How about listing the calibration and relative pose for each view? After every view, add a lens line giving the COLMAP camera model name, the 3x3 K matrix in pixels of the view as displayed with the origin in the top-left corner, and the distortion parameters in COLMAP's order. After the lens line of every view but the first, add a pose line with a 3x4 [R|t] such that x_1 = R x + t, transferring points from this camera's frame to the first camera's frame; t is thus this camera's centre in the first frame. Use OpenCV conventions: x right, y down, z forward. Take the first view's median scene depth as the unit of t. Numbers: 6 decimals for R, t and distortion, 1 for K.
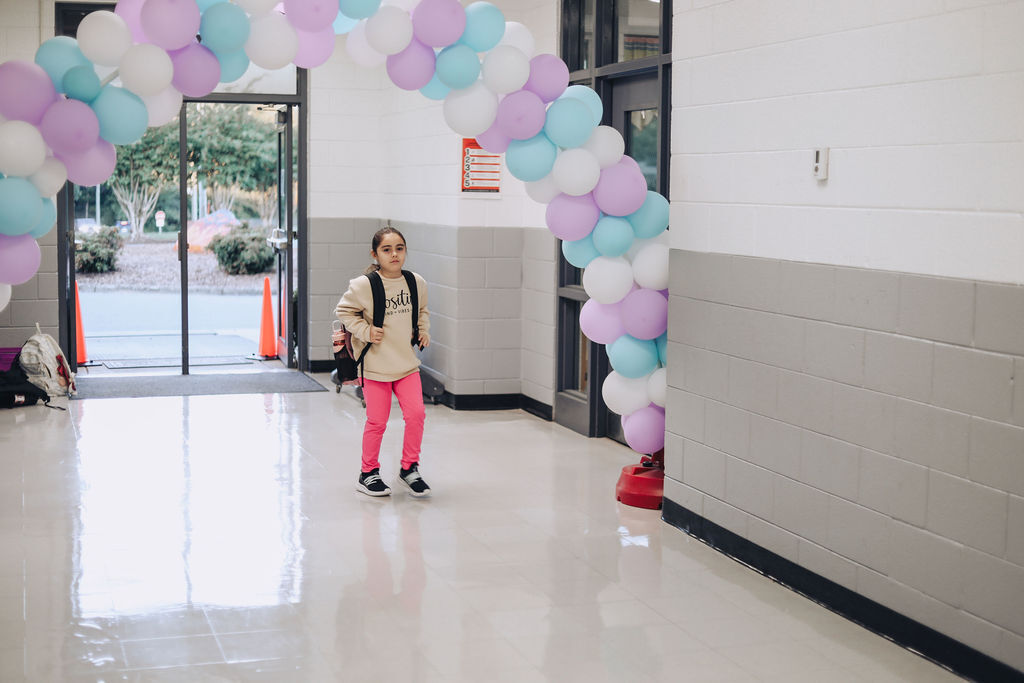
lens RADIAL K [[1458.9, 0, 512.0], [0, 1458.9, 341.5], [0, 0, 1]] dist [-0.109569, -0.029914]
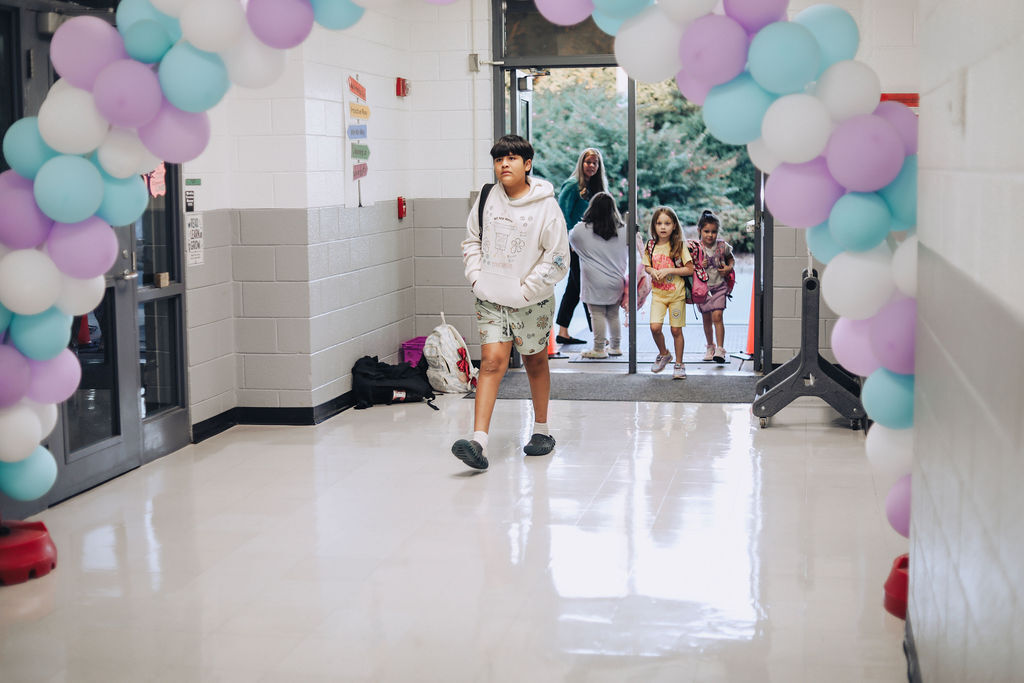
lens RADIAL K [[1458.9, 0, 512.0], [0, 1458.9, 341.5], [0, 0, 1]] dist [-0.109569, -0.029914]
pose [[0.864430, 0.037660, -0.501341, 0.178869], [-0.029991, 0.999277, 0.023354, -0.017507], [0.501859, -0.005152, 0.864934, 0.216284]]
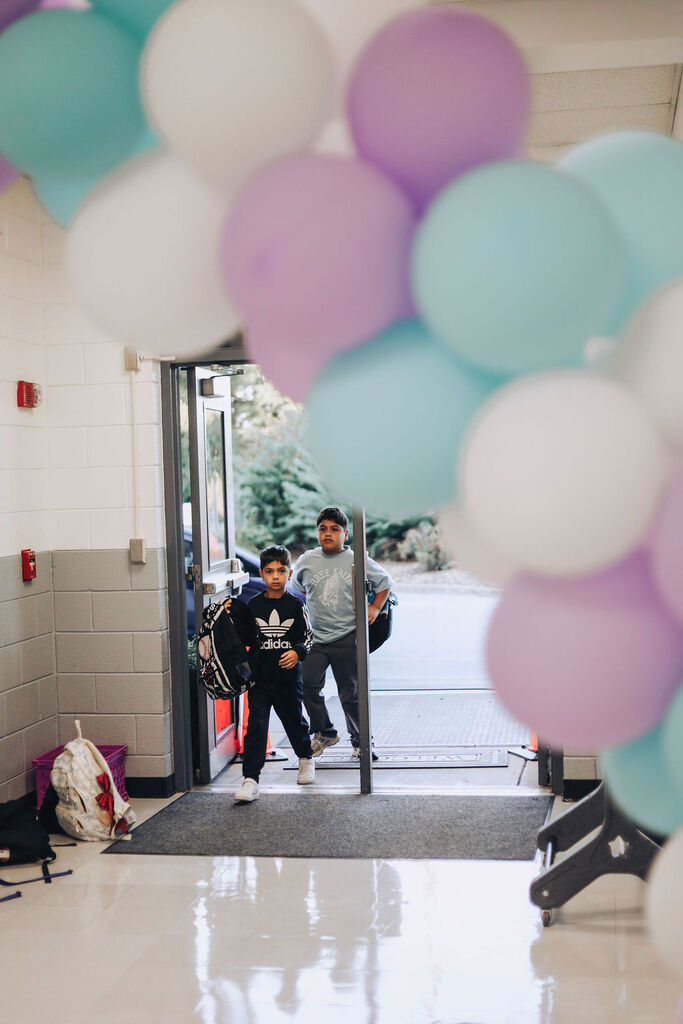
lens RADIAL K [[1458.9, 0, 341.5], [0, 1458.9, 512.0], [0, 0, 1]] dist [-0.109569, -0.029914]
pose [[0.873018, -0.027195, -0.486929, 0.082483], [-0.008756, 0.997409, -0.071403, -0.059956], [0.487609, 0.066600, 0.870518, 0.502398]]
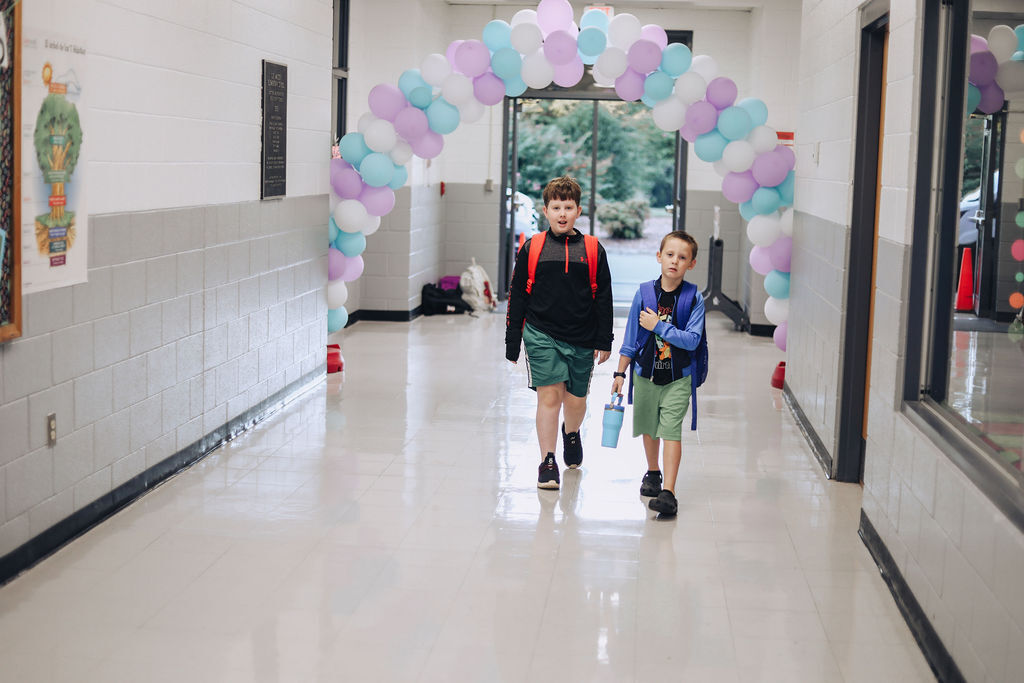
lens RADIAL K [[1458.9, 0, 512.0], [0, 1458.9, 341.5], [0, 0, 1]] dist [-0.109569, -0.029914]
pose [[0.913352, 0.064013, -0.402108, 0.284561], [-0.059510, 0.997946, 0.023695, 0.032872], [0.402799, 0.002287, 0.915286, -0.289316]]
